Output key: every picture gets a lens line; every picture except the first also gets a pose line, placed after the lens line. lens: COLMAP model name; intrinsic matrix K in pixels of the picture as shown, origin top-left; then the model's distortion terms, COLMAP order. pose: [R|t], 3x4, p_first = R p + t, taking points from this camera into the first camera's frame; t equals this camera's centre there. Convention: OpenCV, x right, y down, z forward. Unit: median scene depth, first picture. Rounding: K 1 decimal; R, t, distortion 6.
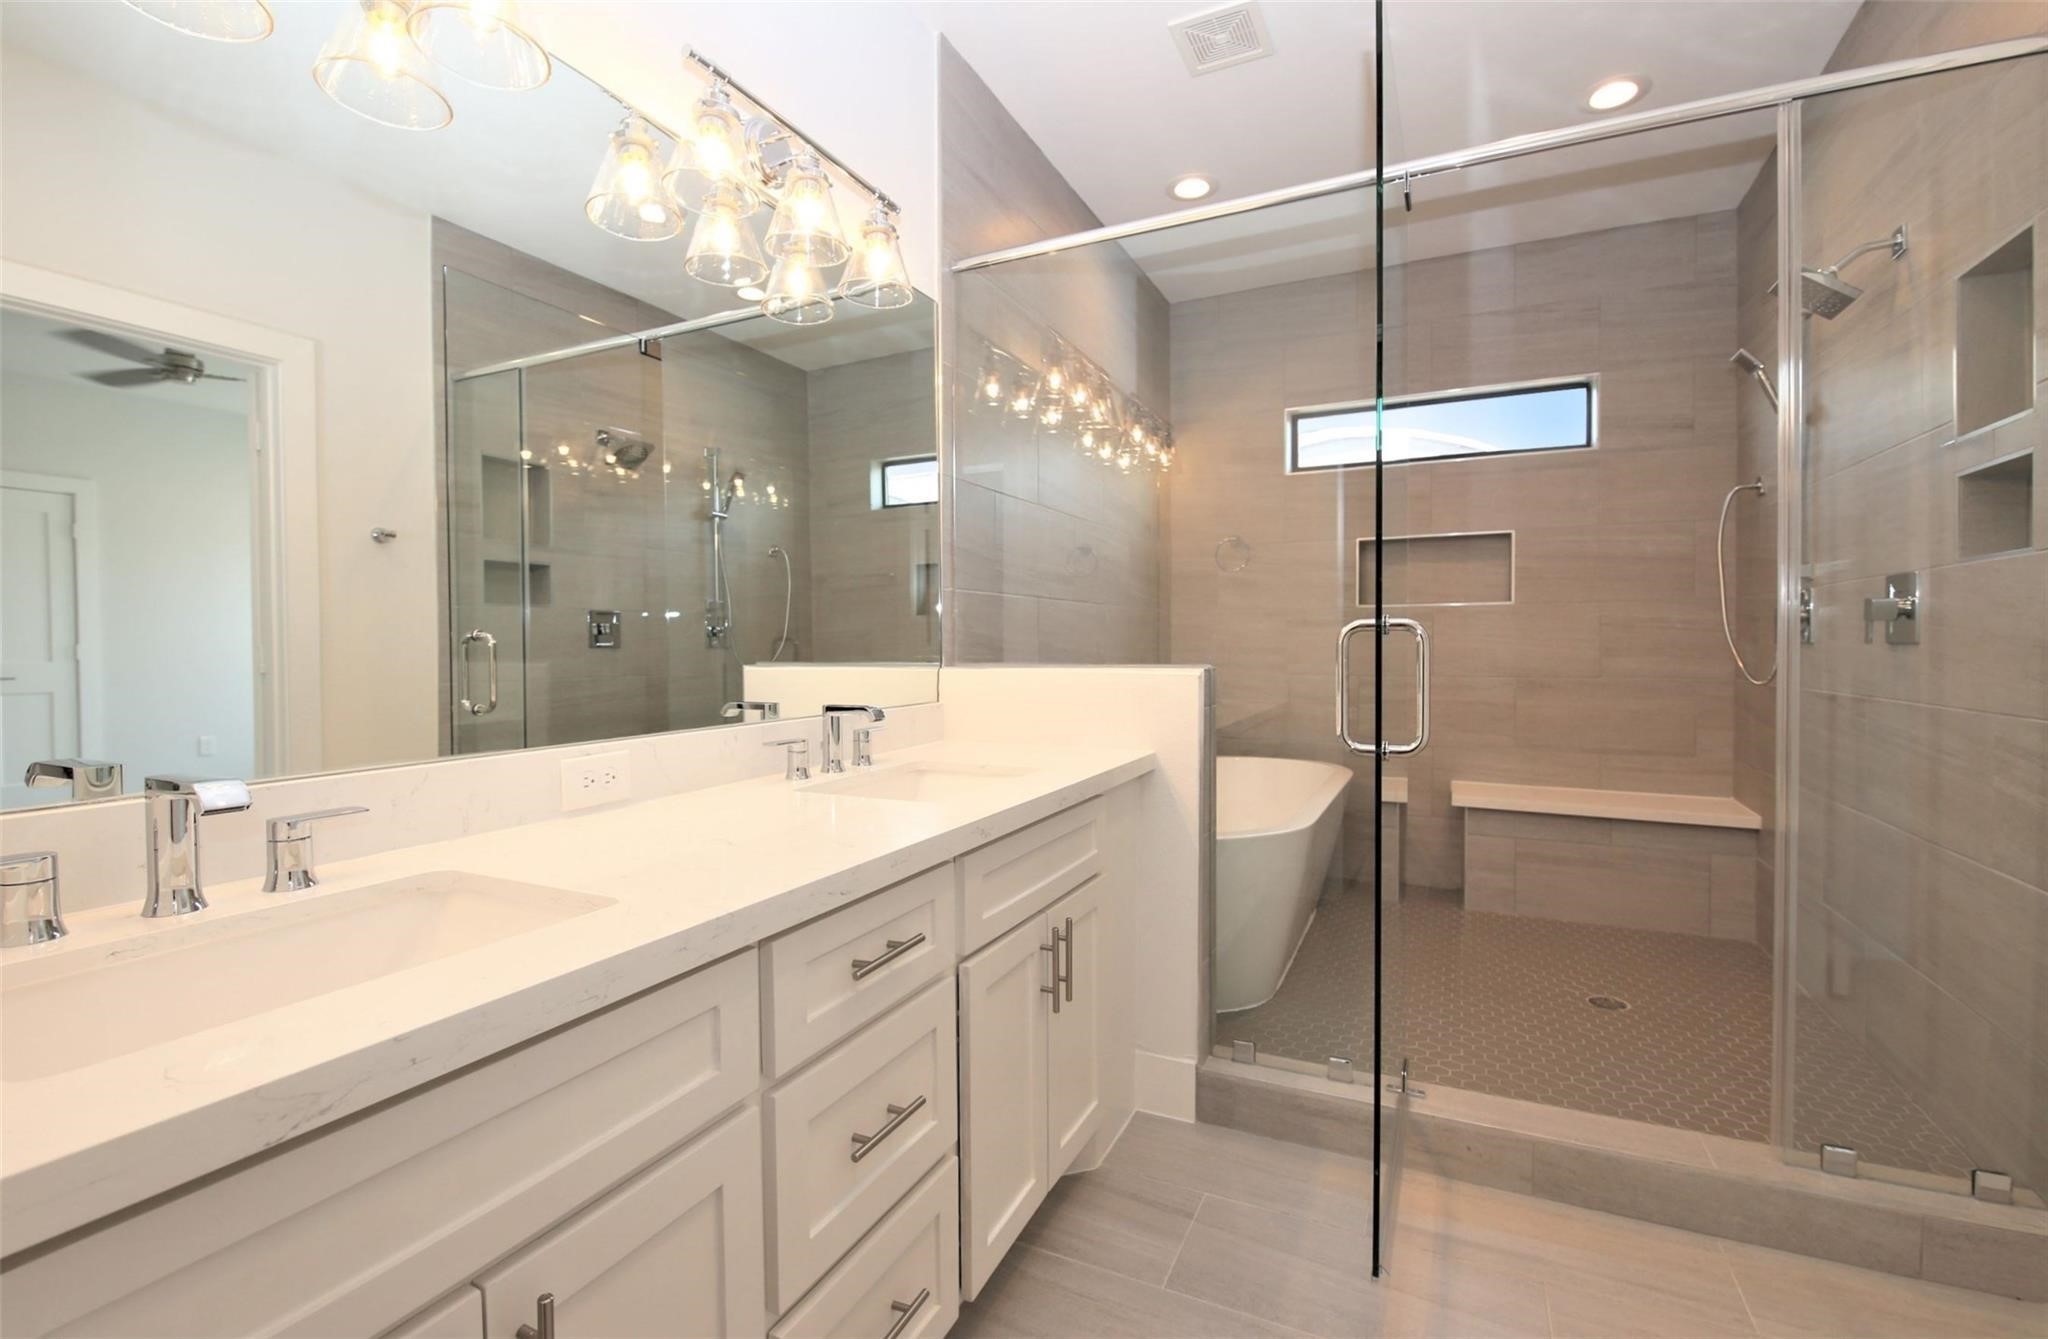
lens RADIAL K [[888.5, 0, 1023.9], [0, 888.5, 661.1], [0, 0, 1]] dist [-0.014013, 0.000016]
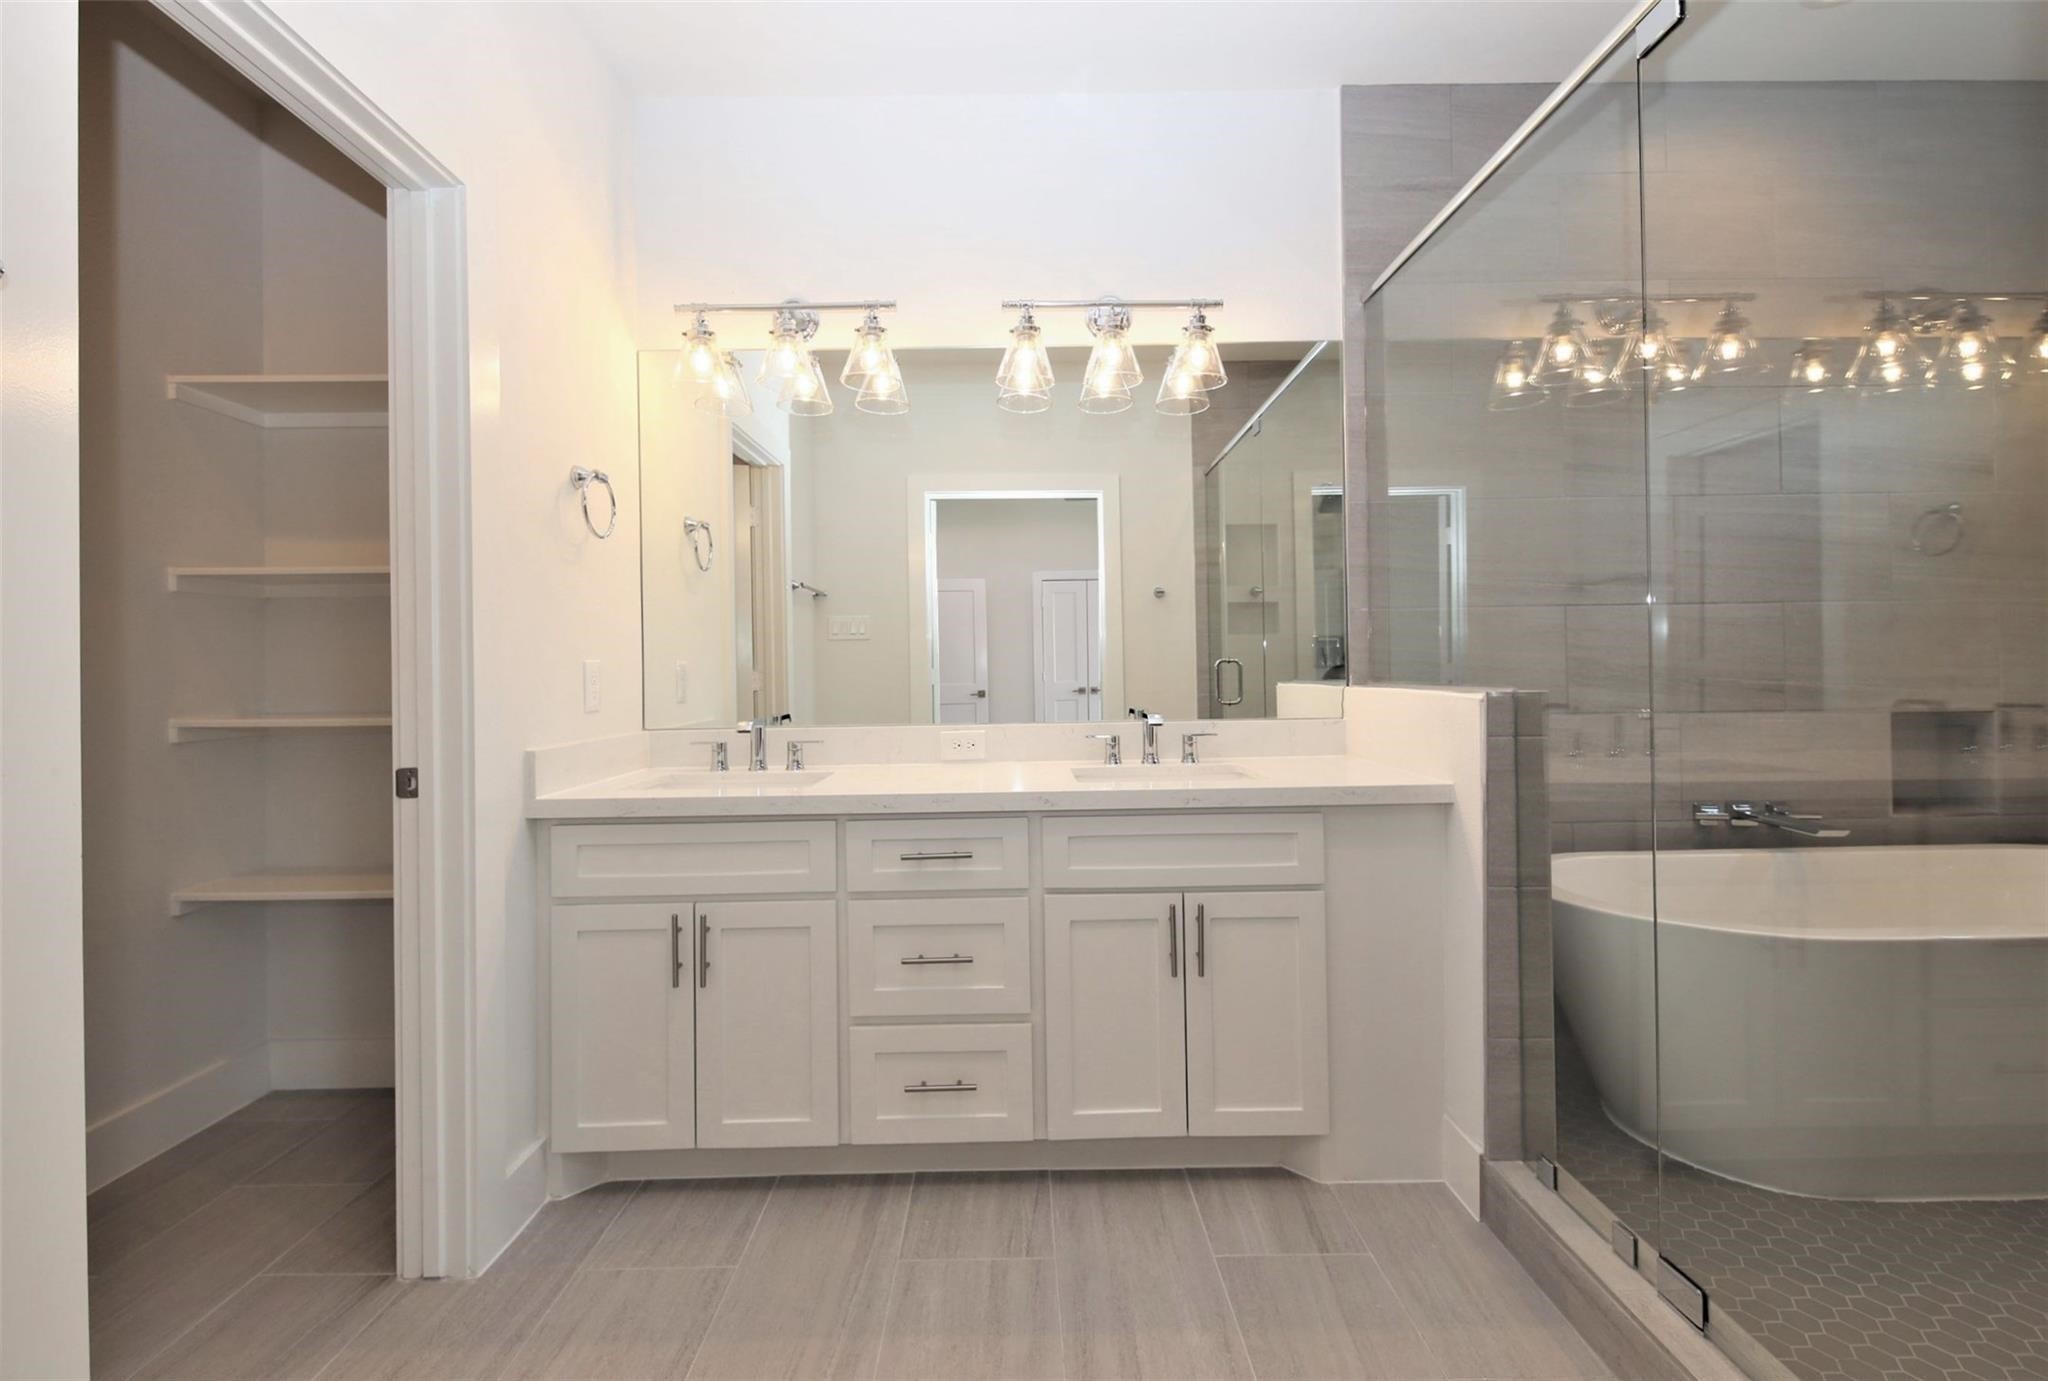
lens RADIAL K [[890.5, 0, 1022.9], [0, 890.5, 679.0], [0, 0, 1]] dist [-0.009270, -0.000217]
pose [[0.449422, 0.006086, -0.893299, 0.764901], [-0.009765, 0.999951, 0.001899, 0.000226], [0.893266, 0.007870, 0.449459, 0.220320]]
